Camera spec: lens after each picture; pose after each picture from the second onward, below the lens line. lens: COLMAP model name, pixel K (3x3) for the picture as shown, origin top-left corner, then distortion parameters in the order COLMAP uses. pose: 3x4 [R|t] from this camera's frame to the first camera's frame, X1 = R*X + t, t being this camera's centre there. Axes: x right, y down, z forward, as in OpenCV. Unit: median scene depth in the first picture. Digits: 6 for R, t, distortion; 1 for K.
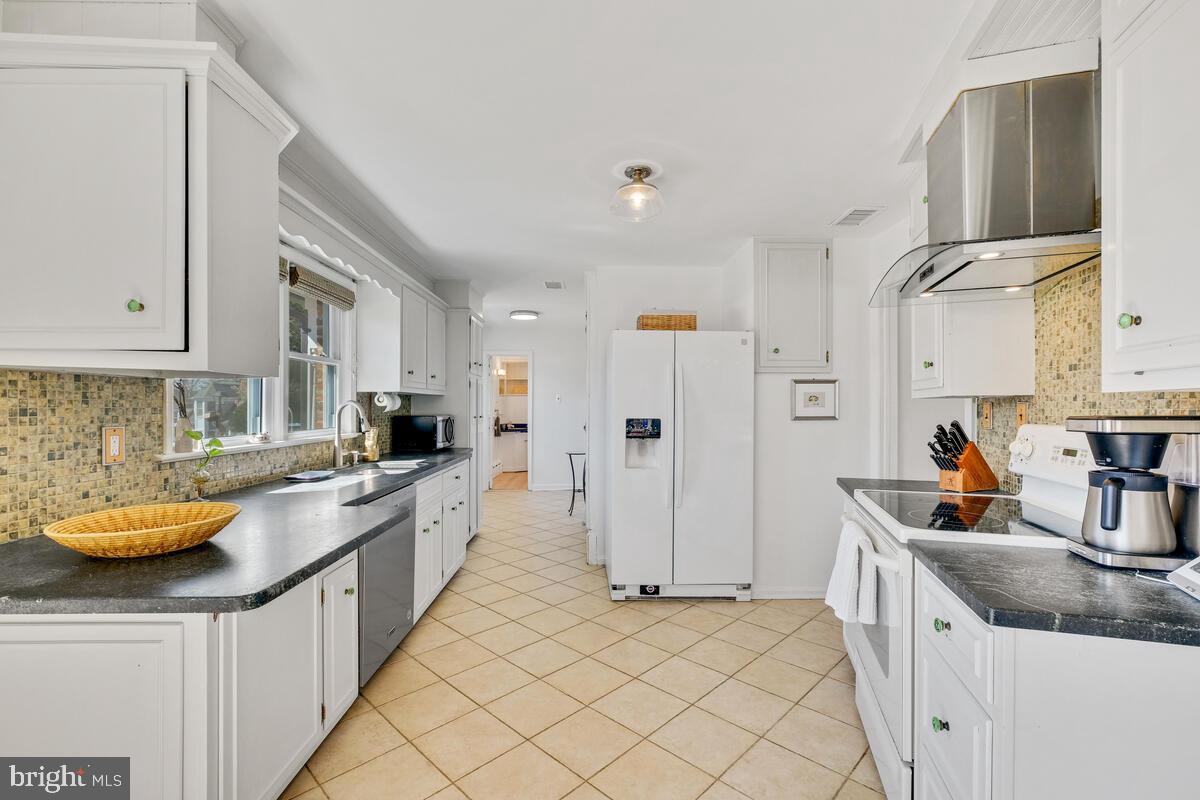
lens RADIAL K [[529.1, 0, 604.3], [0, 529.1, 406.8], [0, 0, 1]] dist [-0.003001, 0.000087]
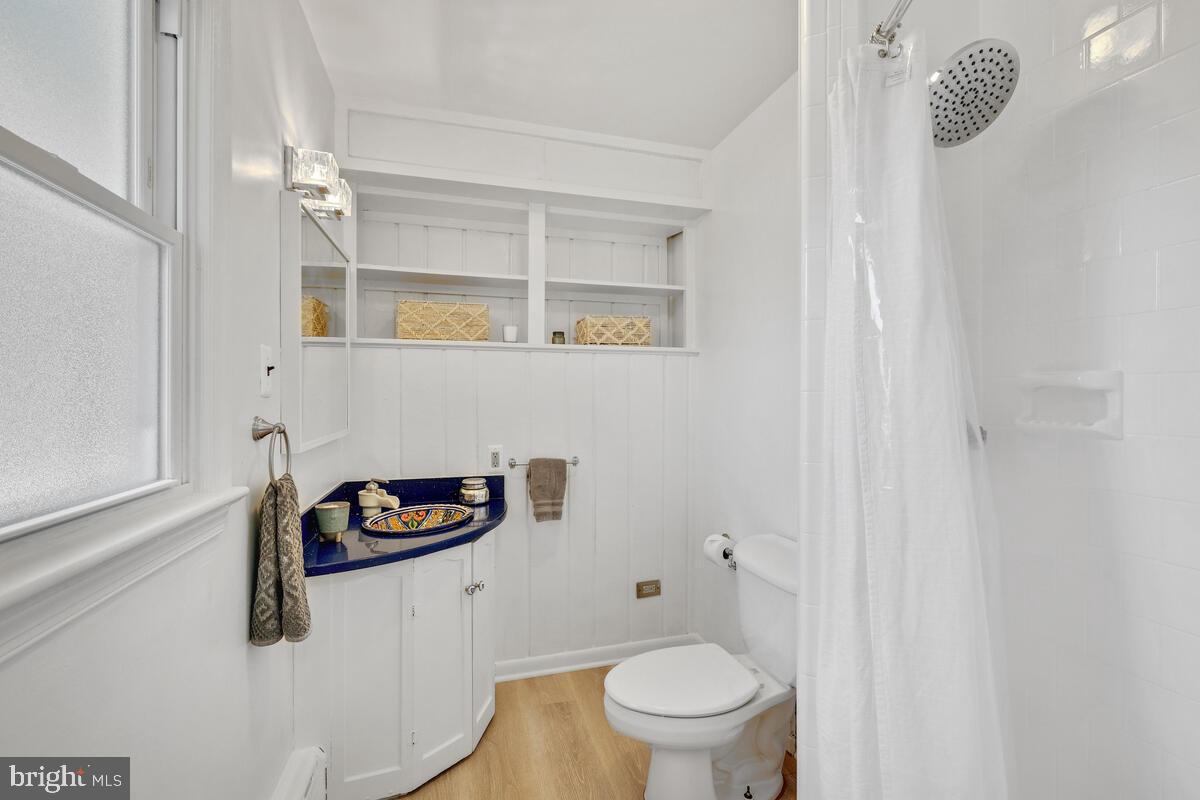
lens RADIAL K [[529.1, 0, 602.3], [0, 529.1, 396.4], [0, 0, 1]] dist [-0.003001, 0.000087]
pose [[0.972391, 0.000316, 0.233357, -0.411780], [-0.000917, 0.999997, 0.002468, -0.002993], [-0.233356, -0.002614, 0.972388, 2.287198]]
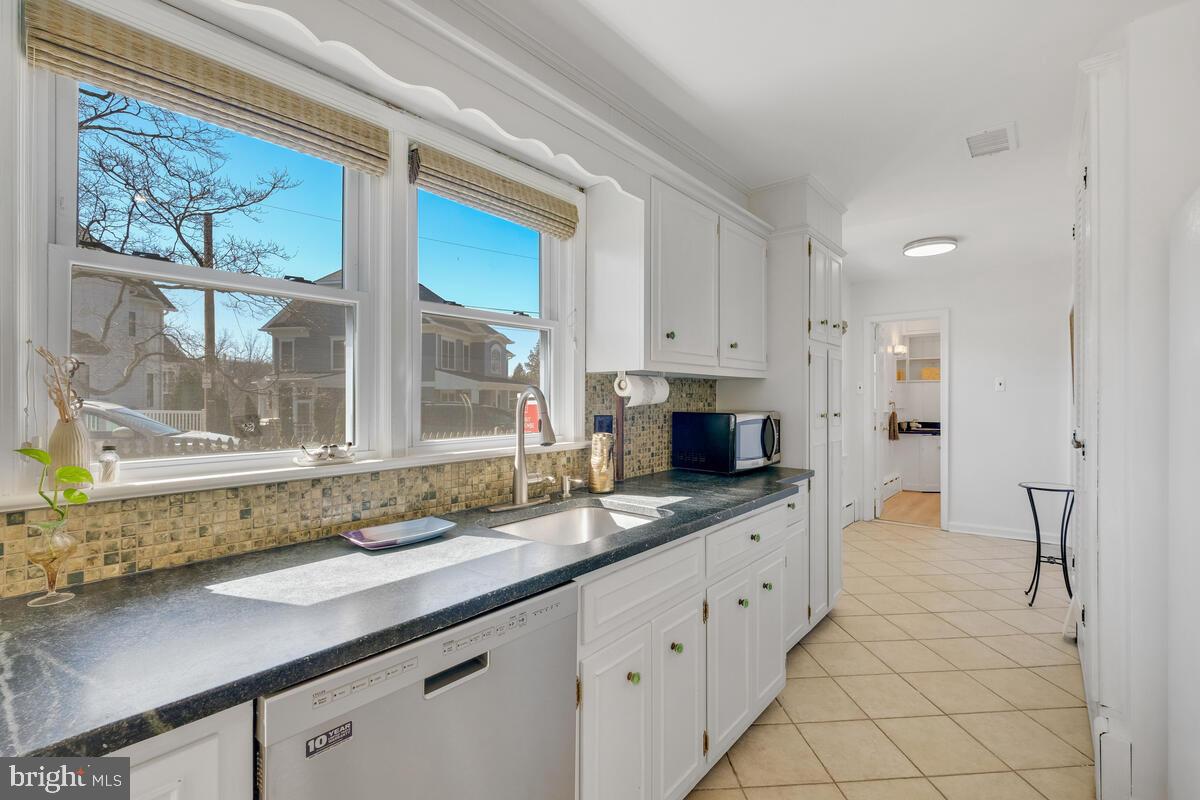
lens RADIAL K [[529.1, 0, 602.7], [0, 529.1, 398.2], [0, 0, 1]] dist [-0.003001, 0.000087]
pose [[0.745512, -0.003634, -0.666482, -0.052549], [0.003135, 0.999993, -0.001946, 0.001663], [0.666485, -0.000638, 0.745518, 0.564075]]
